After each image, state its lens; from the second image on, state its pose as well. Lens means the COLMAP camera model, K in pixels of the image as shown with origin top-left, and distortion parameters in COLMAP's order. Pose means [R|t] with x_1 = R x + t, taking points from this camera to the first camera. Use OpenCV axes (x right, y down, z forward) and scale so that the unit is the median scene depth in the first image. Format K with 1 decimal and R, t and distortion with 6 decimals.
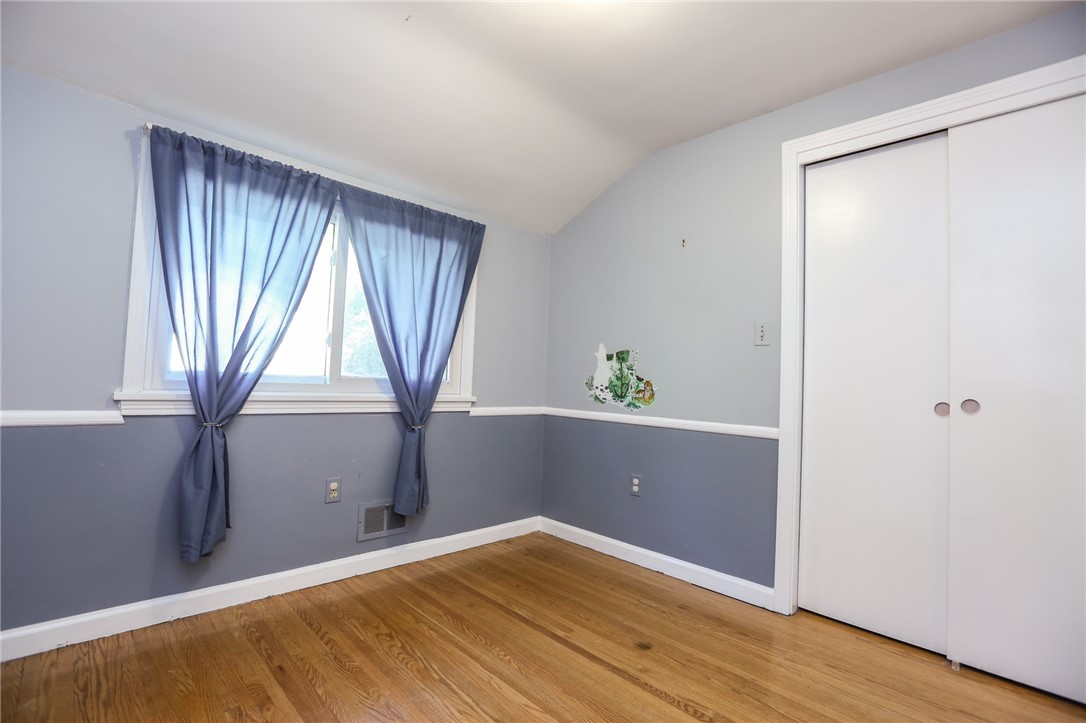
lens RADIAL K [[491.8, 0, 541.1], [0, 491.8, 358.1], [0, 0, 1]] dist [-0.056409, 0.018793]
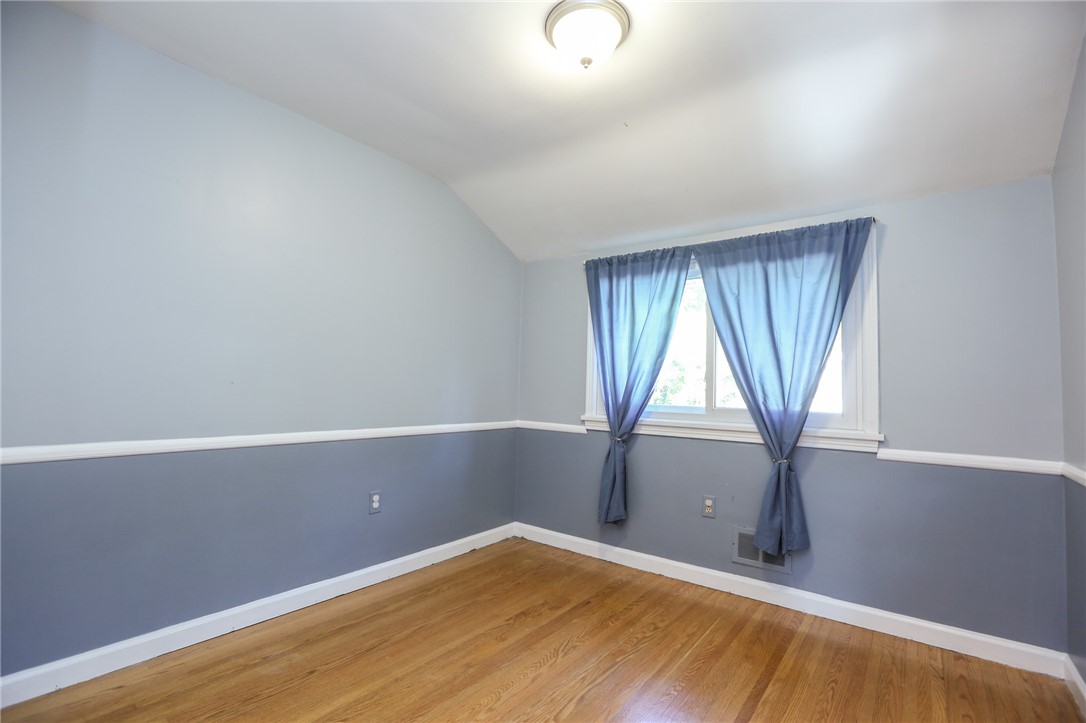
lens RADIAL K [[491.8, 0, 541.1], [0, 491.8, 358.1], [0, 0, 1]] dist [-0.056409, 0.018793]
pose [[0.132807, -0.097829, -0.986302, 0.703377], [0.023856, 0.995144, -0.095494, 0.022957], [0.990855, -0.010847, 0.134496, 0.463544]]
